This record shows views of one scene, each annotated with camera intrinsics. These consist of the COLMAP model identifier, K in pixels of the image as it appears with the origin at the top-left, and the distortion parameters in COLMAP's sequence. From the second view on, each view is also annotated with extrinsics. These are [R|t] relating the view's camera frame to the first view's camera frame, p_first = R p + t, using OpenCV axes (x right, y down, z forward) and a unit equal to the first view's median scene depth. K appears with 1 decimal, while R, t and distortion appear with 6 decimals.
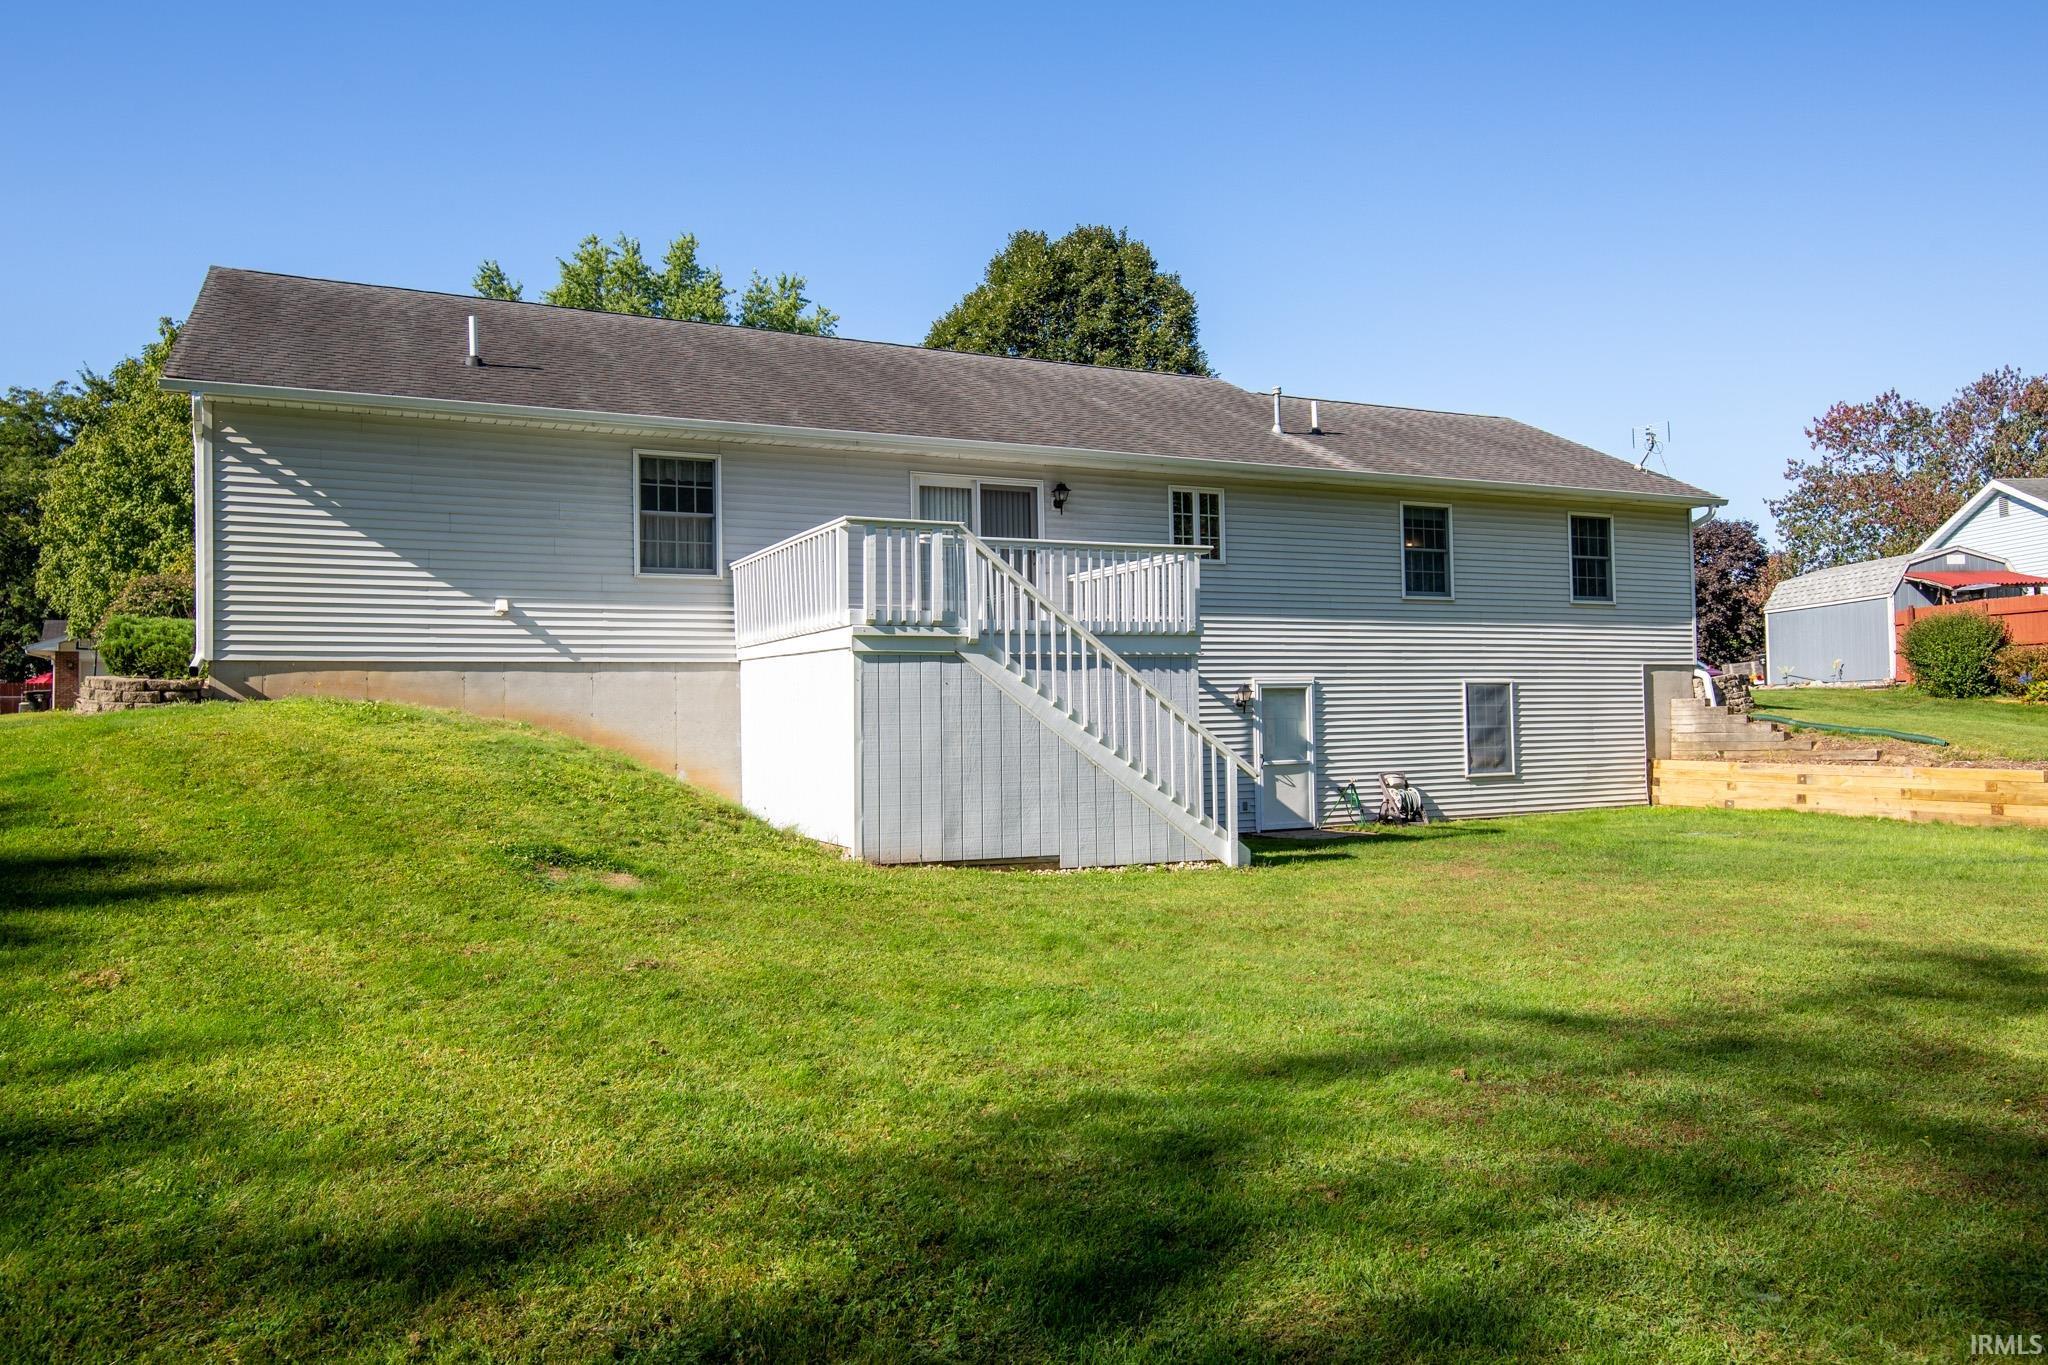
lens RADIAL K [[1422.8, 0, 1024.0], [0, 1422.8, 682.5], [0, 0, 1]] dist [0.060937, -0.047930]
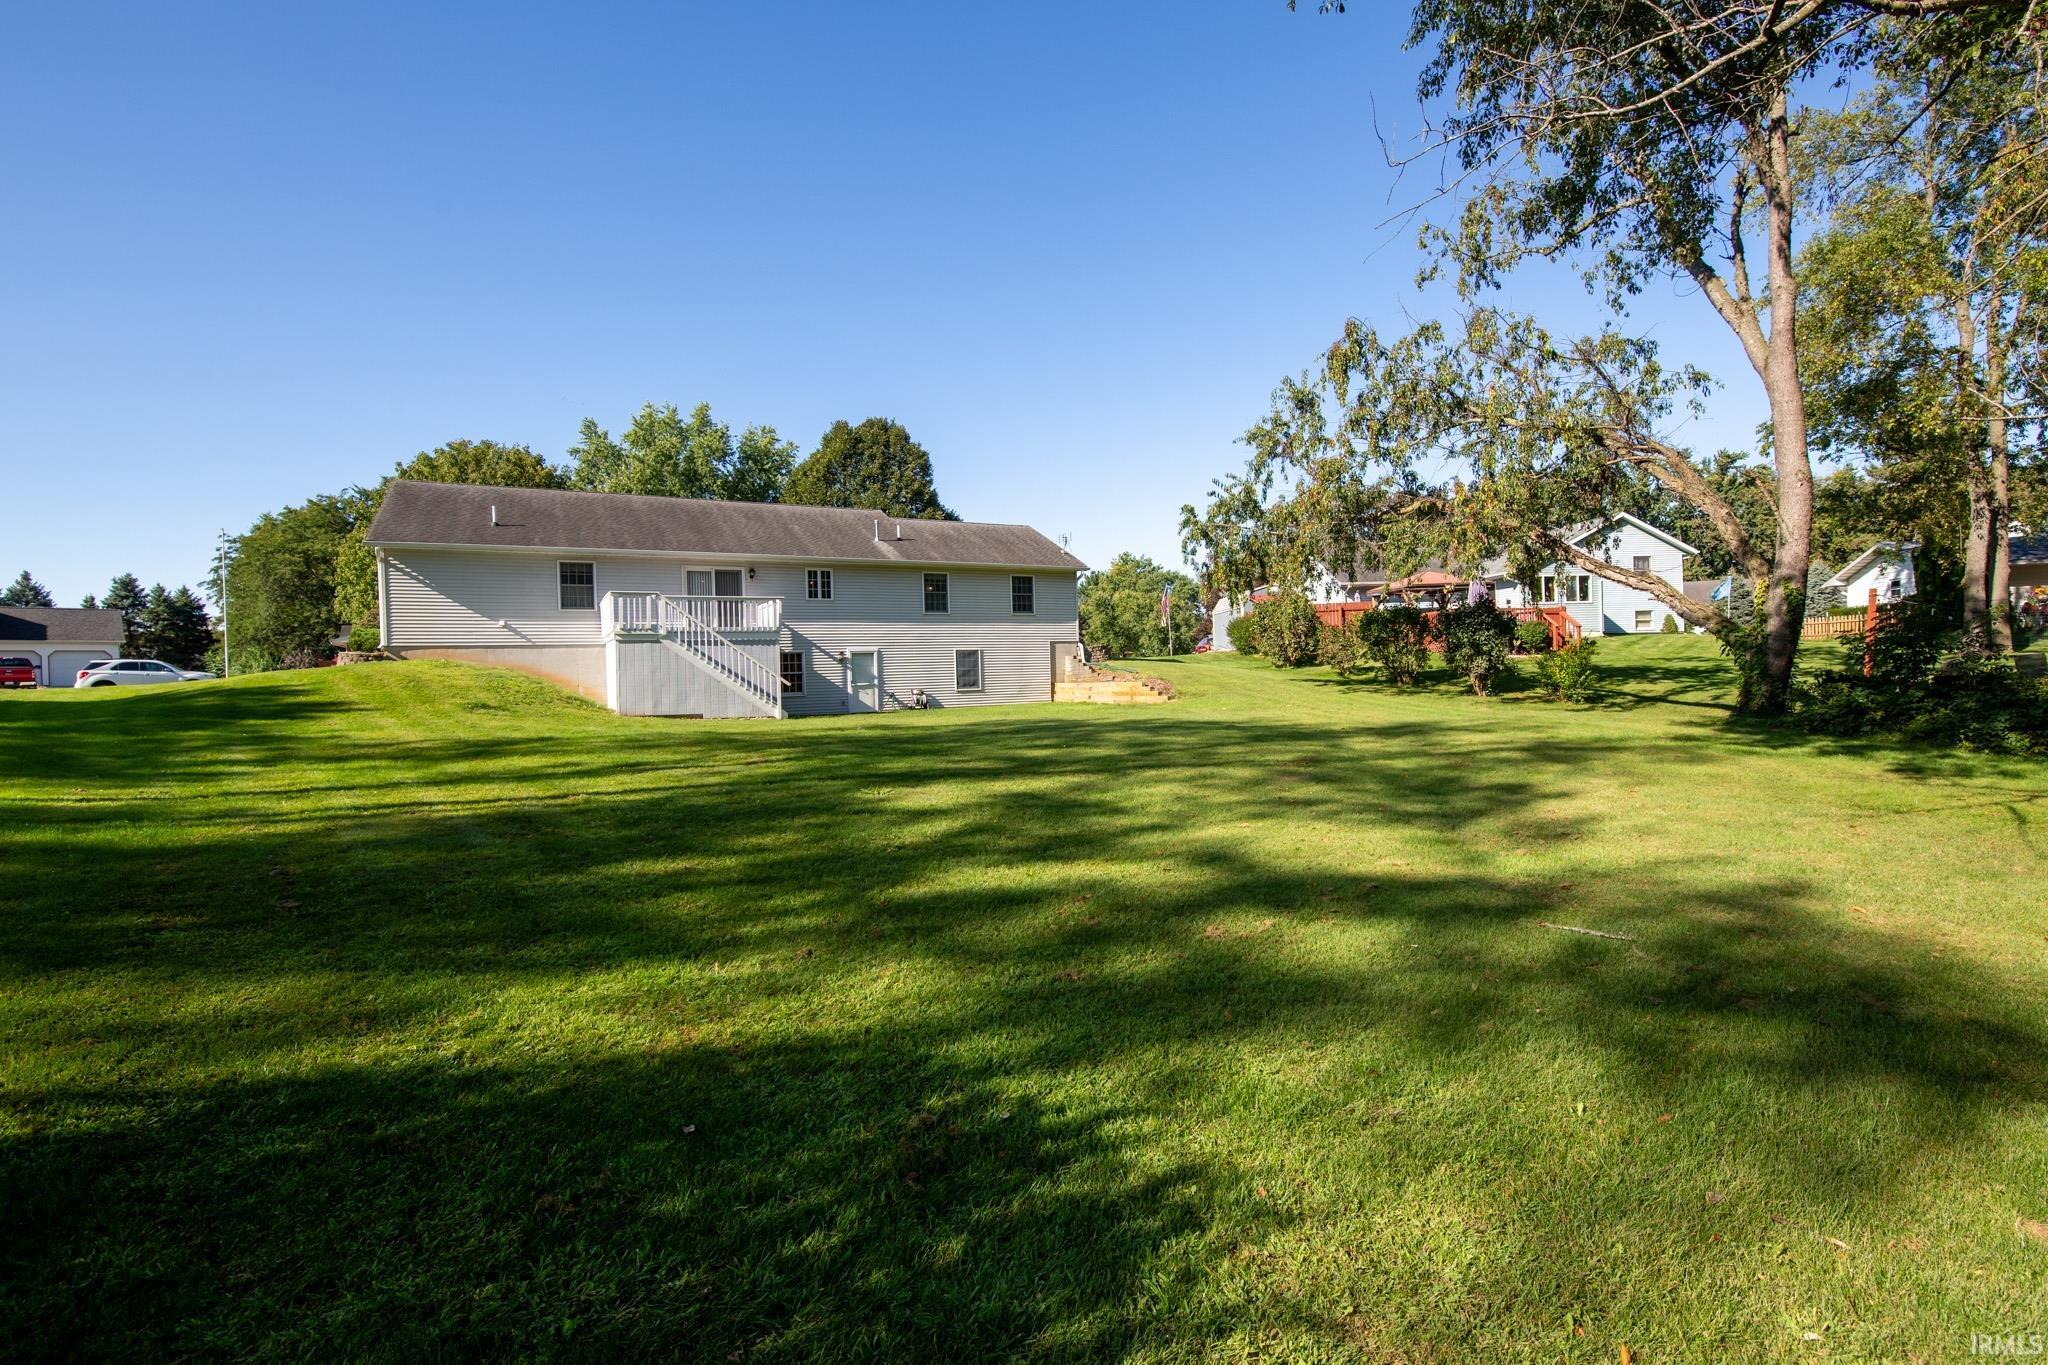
lens RADIAL K [[914.2, 0, 1025.4], [0, 914.2, 706.6], [0, 0, 1]] dist [-0.000749, -0.000127]
pose [[0.999263, -0.012755, 0.036196, 0.400943], [0.010724, 0.998386, 0.055767, 0.011459], [-0.036849, -0.055338, 0.997787, -0.533853]]
